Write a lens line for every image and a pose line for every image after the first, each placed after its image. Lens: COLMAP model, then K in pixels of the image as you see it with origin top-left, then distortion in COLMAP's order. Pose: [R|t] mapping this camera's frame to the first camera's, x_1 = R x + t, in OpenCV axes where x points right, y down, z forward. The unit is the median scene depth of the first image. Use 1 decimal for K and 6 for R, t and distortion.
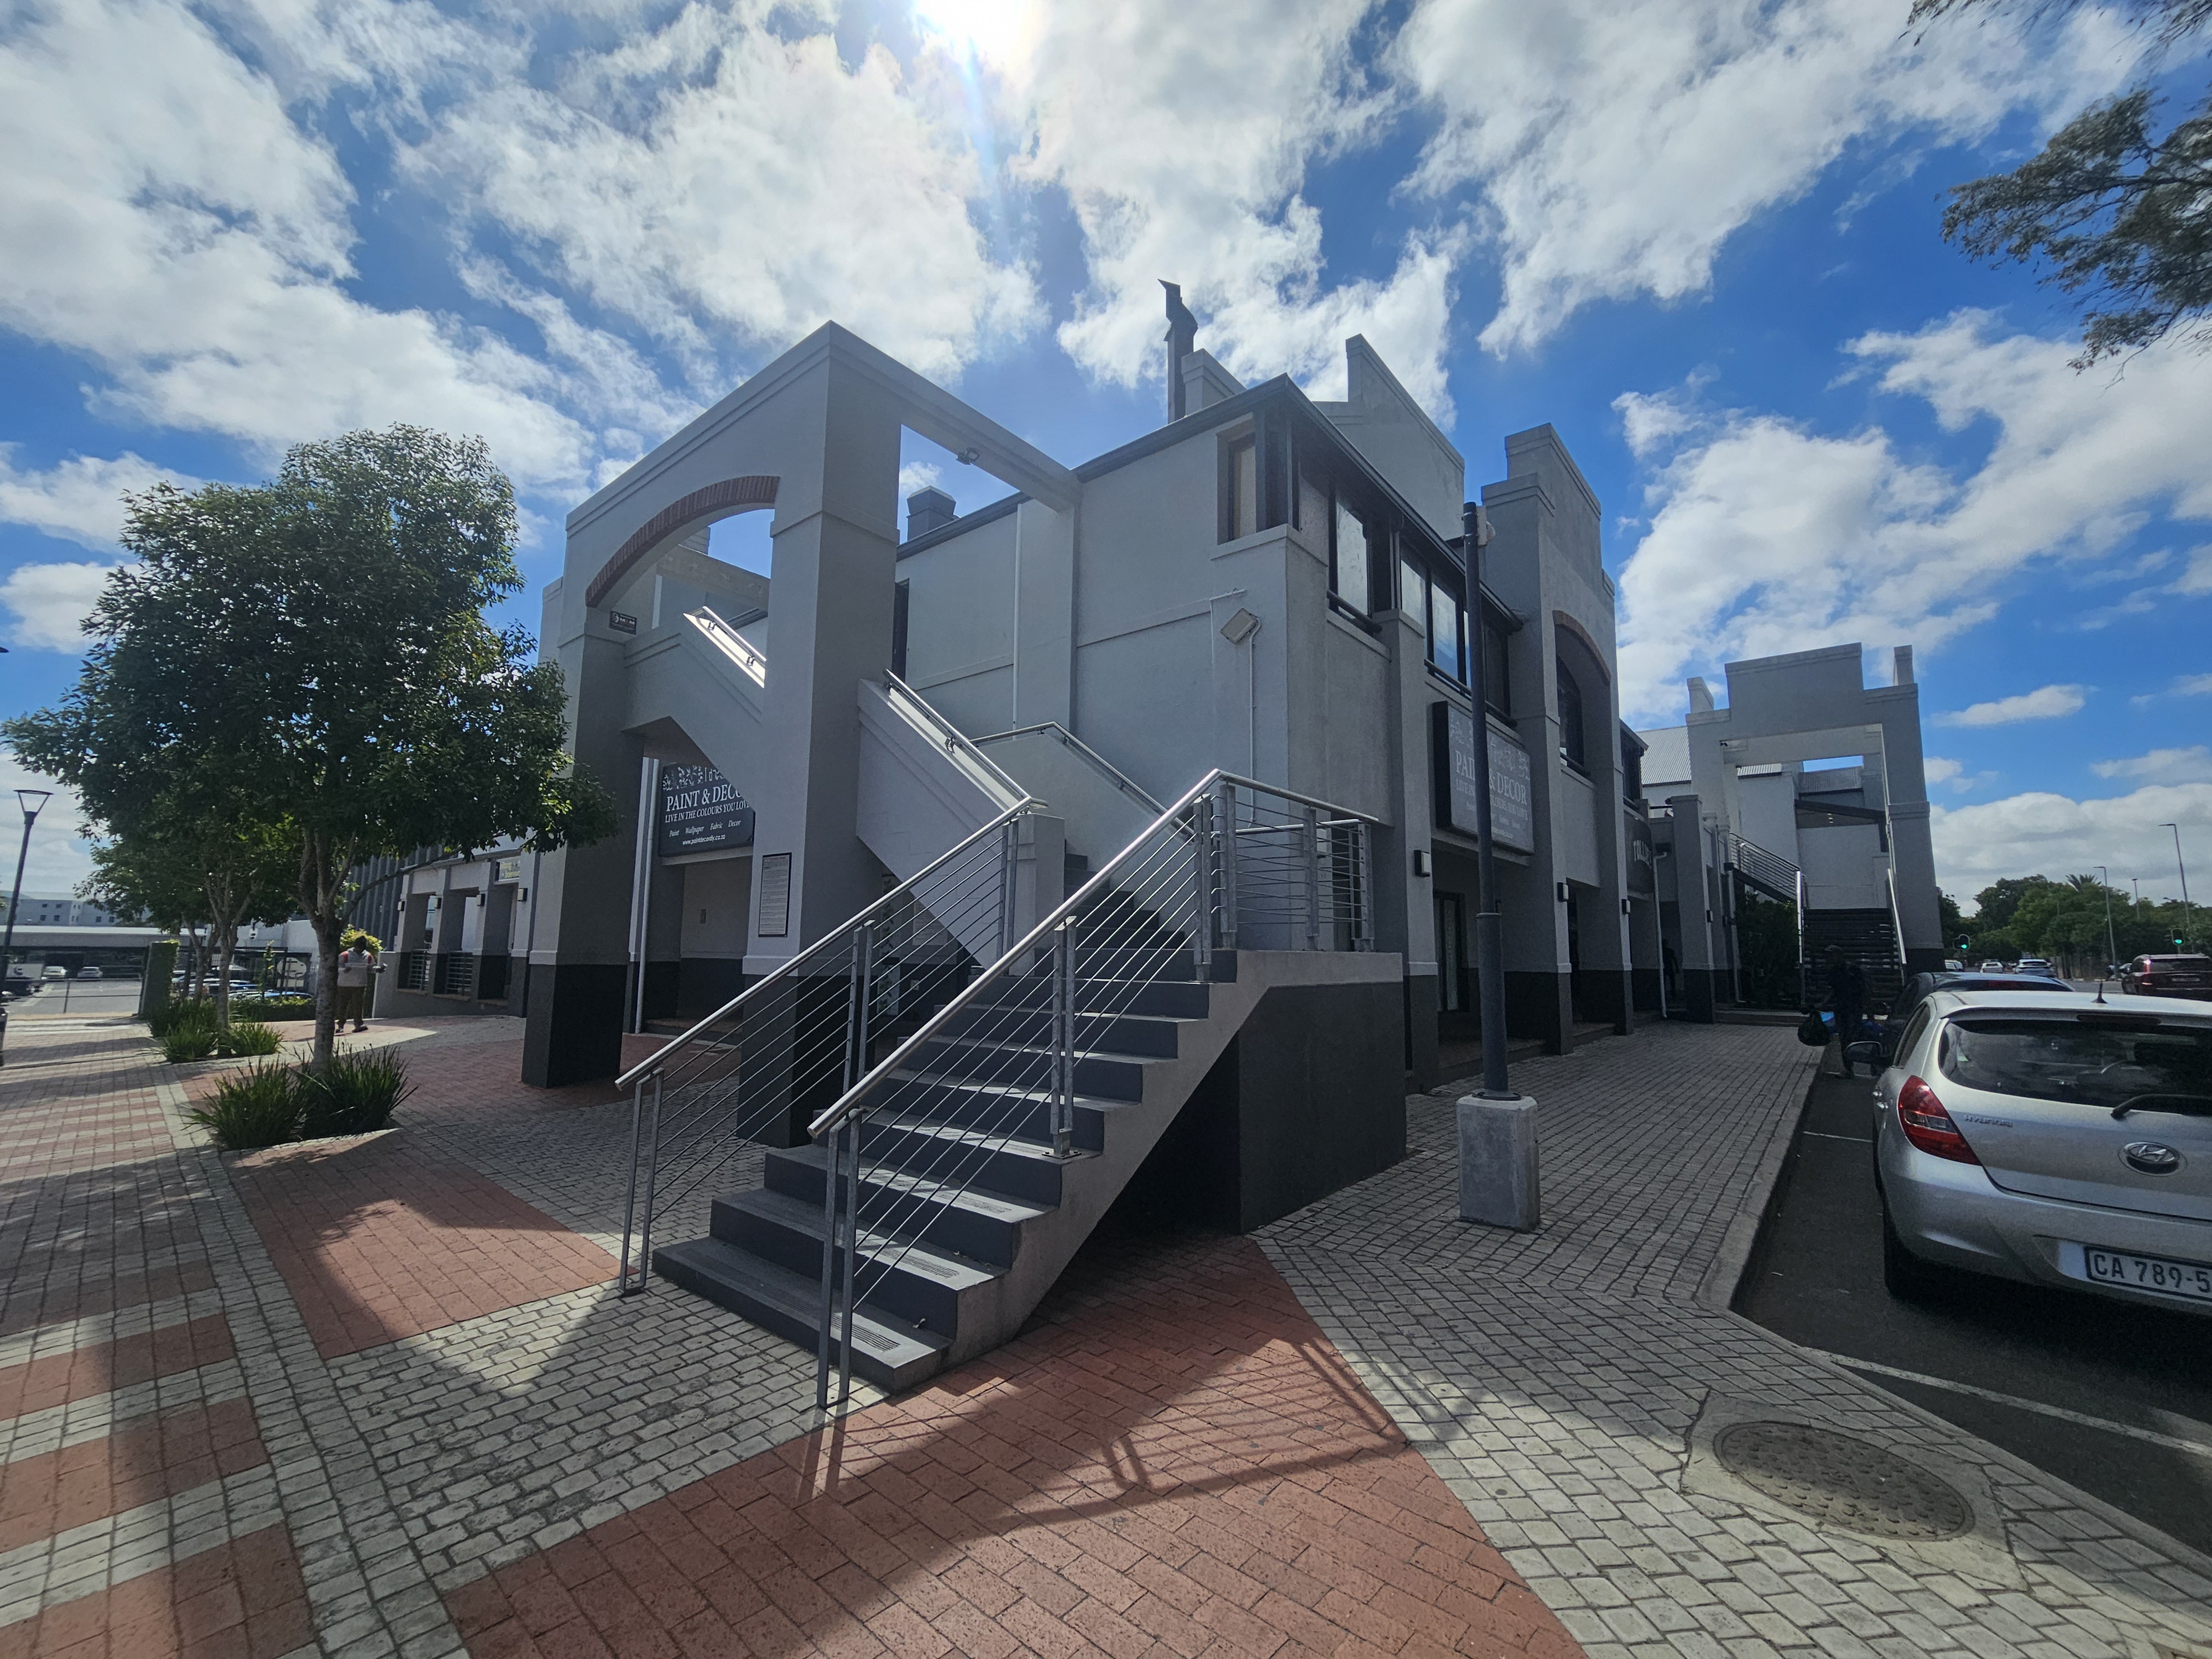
lens RADIAL K [[905.5, 0, 1107.9], [0, 905.5, 839.8], [0, 0, 1]] dist [0.001622, 0.000386]
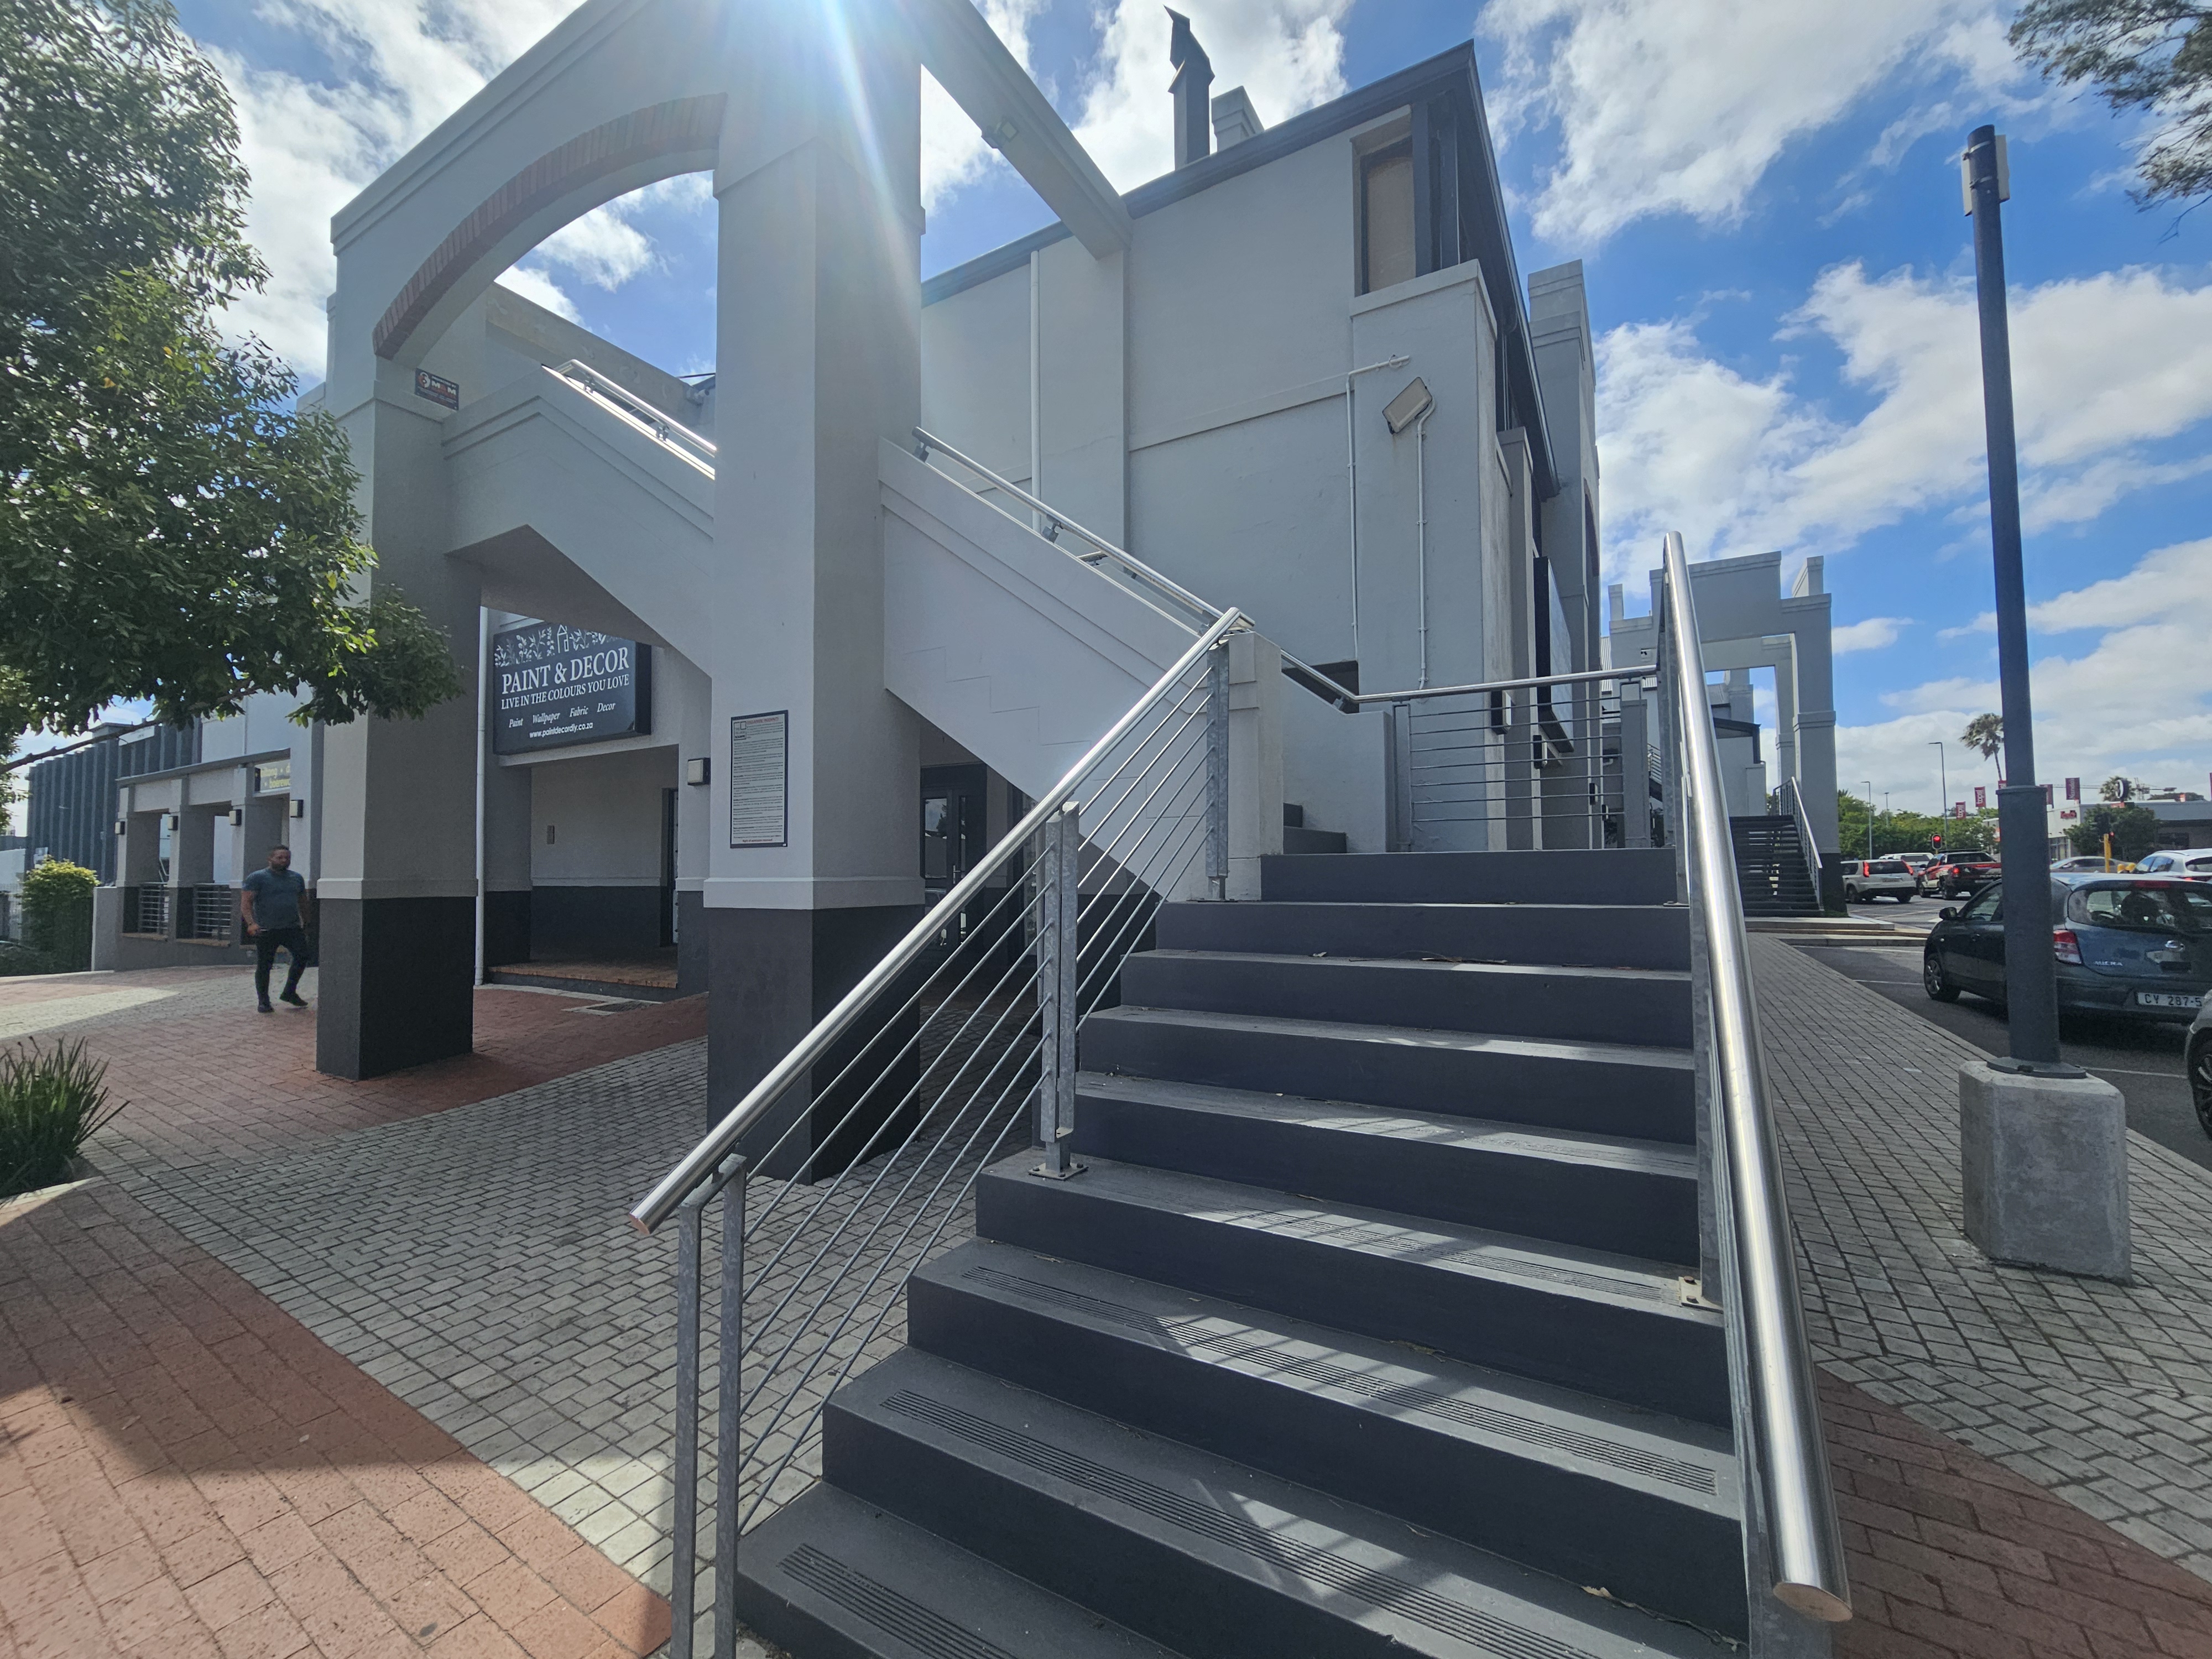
lens RADIAL K [[898.3, 0, 1099.5], [0, 898.3, 835.1], [0, 0, 1]] dist [0.000403, 0.000031]
pose [[0.987426, -0.011191, 0.157686, -0.129796], [-0.001893, 0.996582, 0.082584, 0.026314], [-0.158072, -0.081844, 0.984030, 0.196242]]
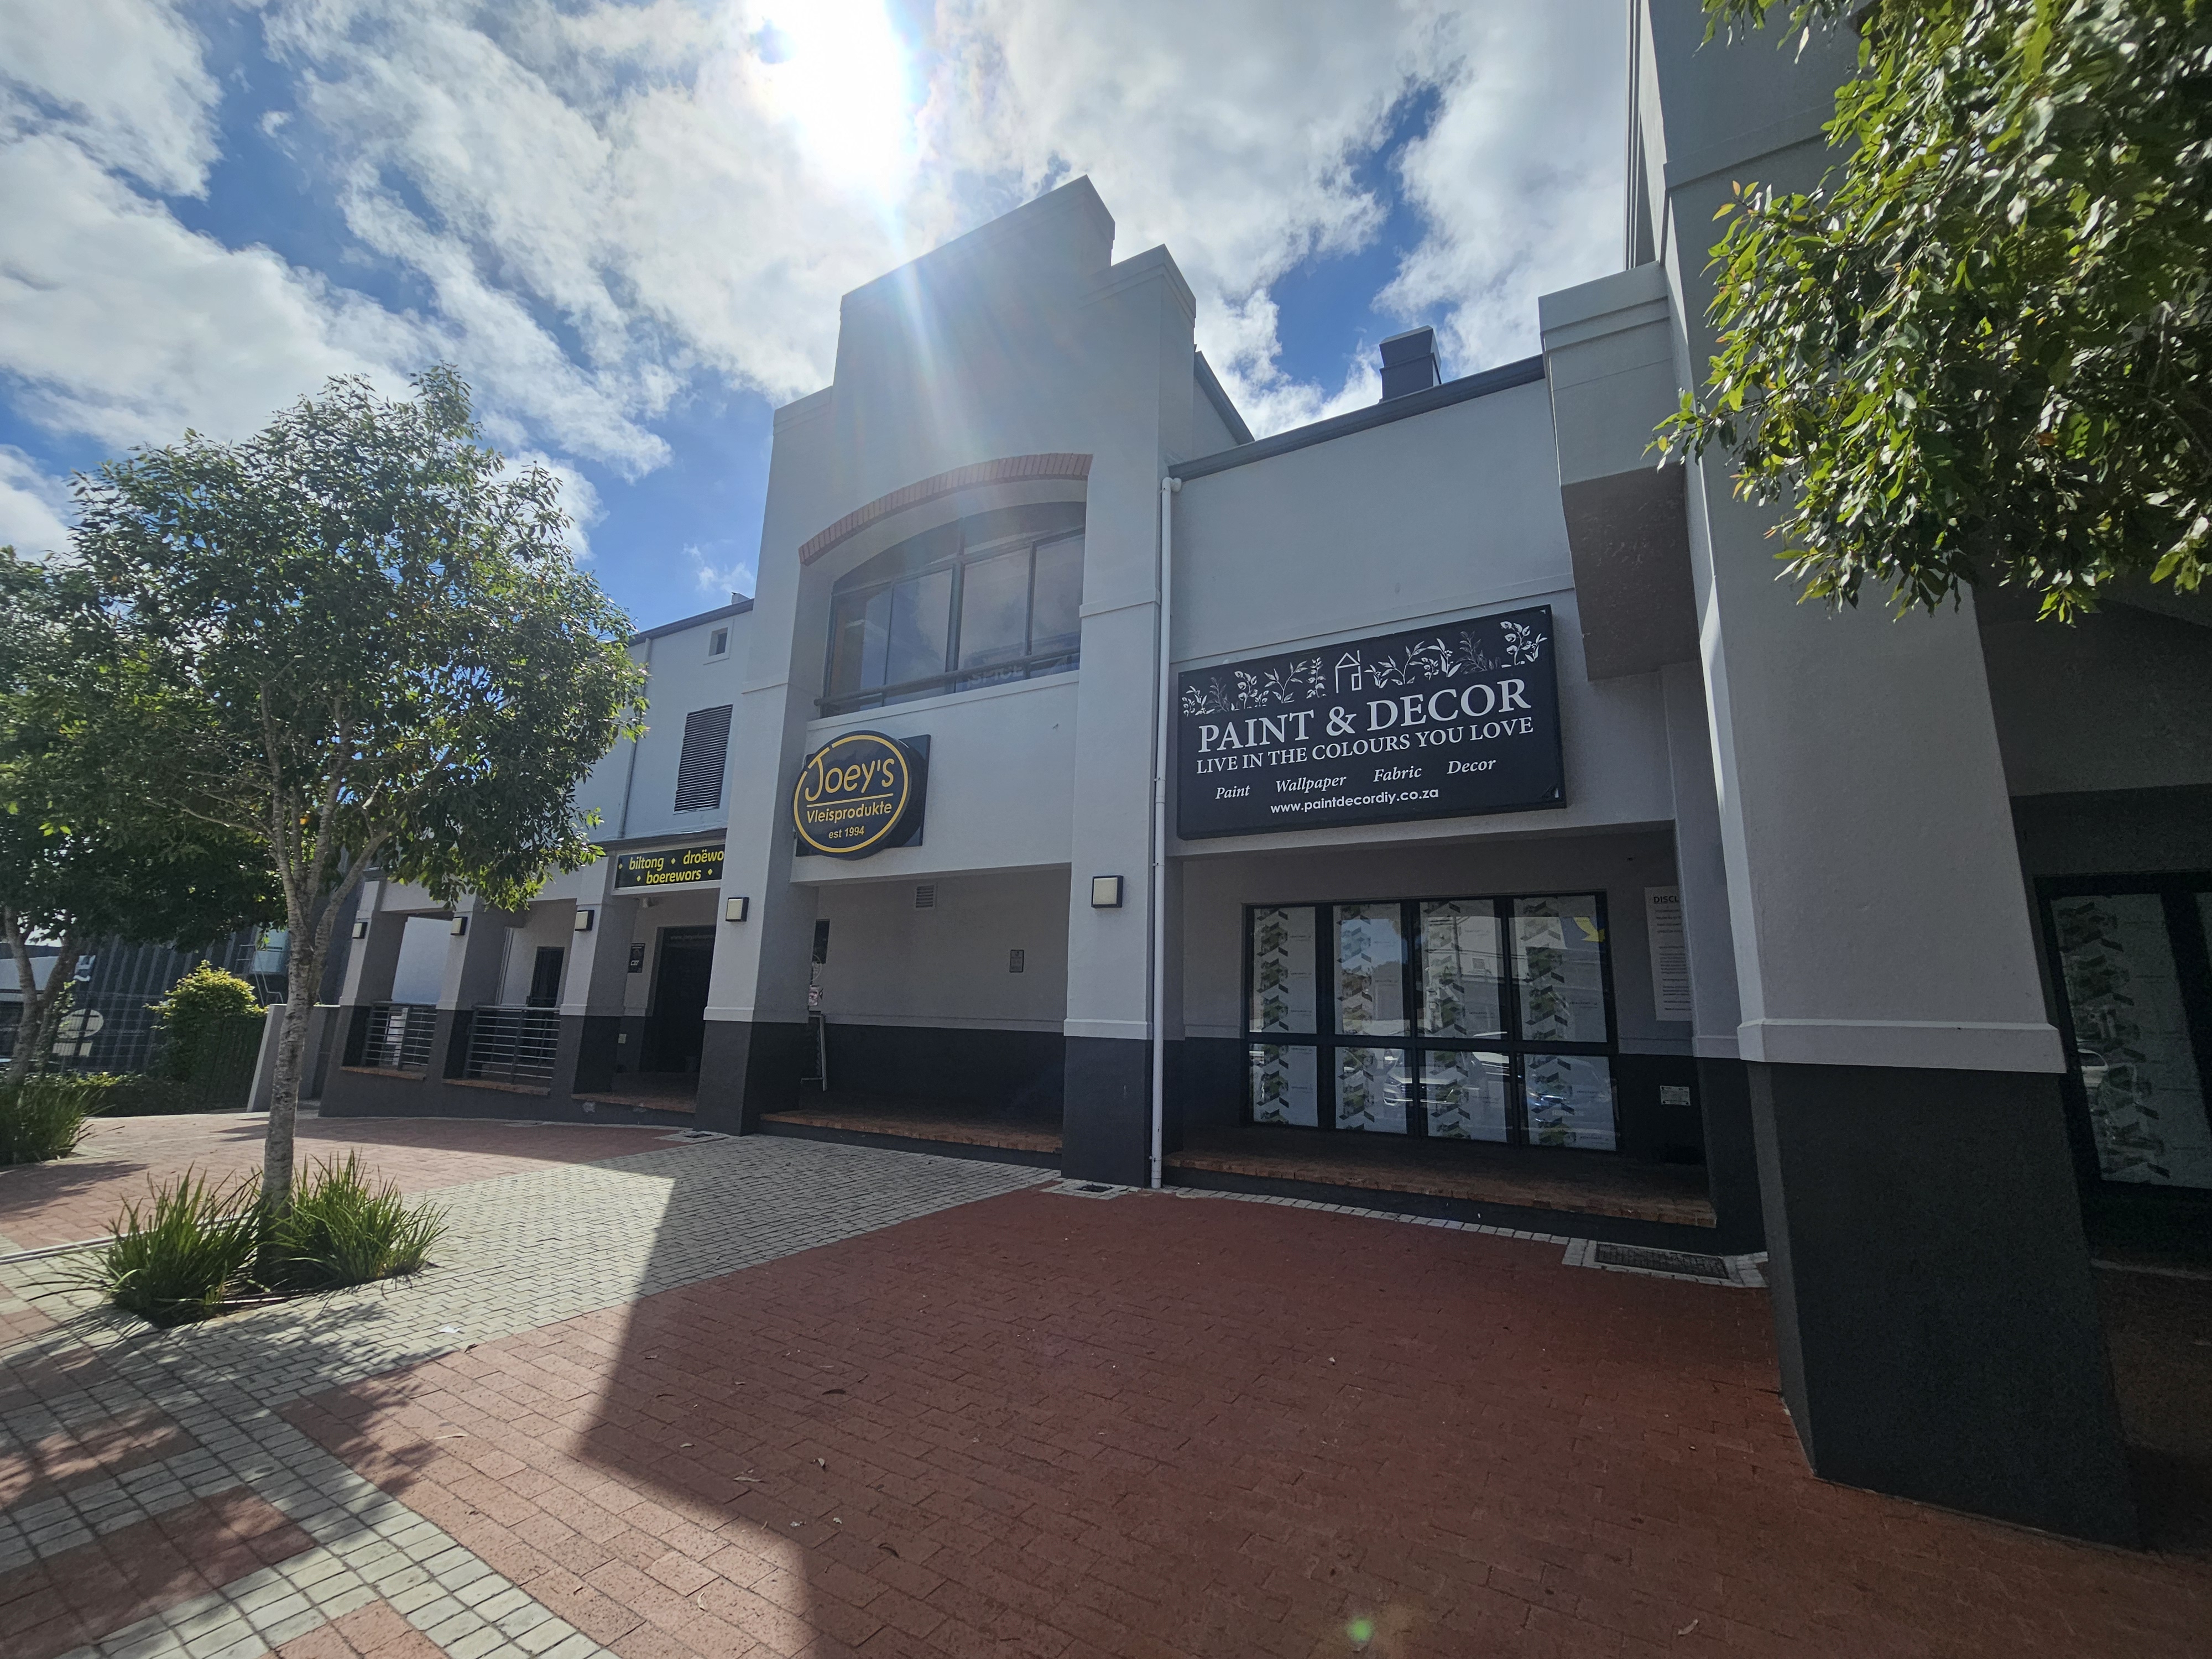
lens RADIAL K [[870.6, 0, 1106.0], [0, 870.6, 829.5], [0, 0, 1]] dist [-0.001756, -0.000428]
pose [[0.982804, 0.051041, 0.177459, -0.715997], [-0.036209, 0.995651, -0.085838, 0.067442], [-0.181068, 0.077936, 0.980378, 0.583224]]
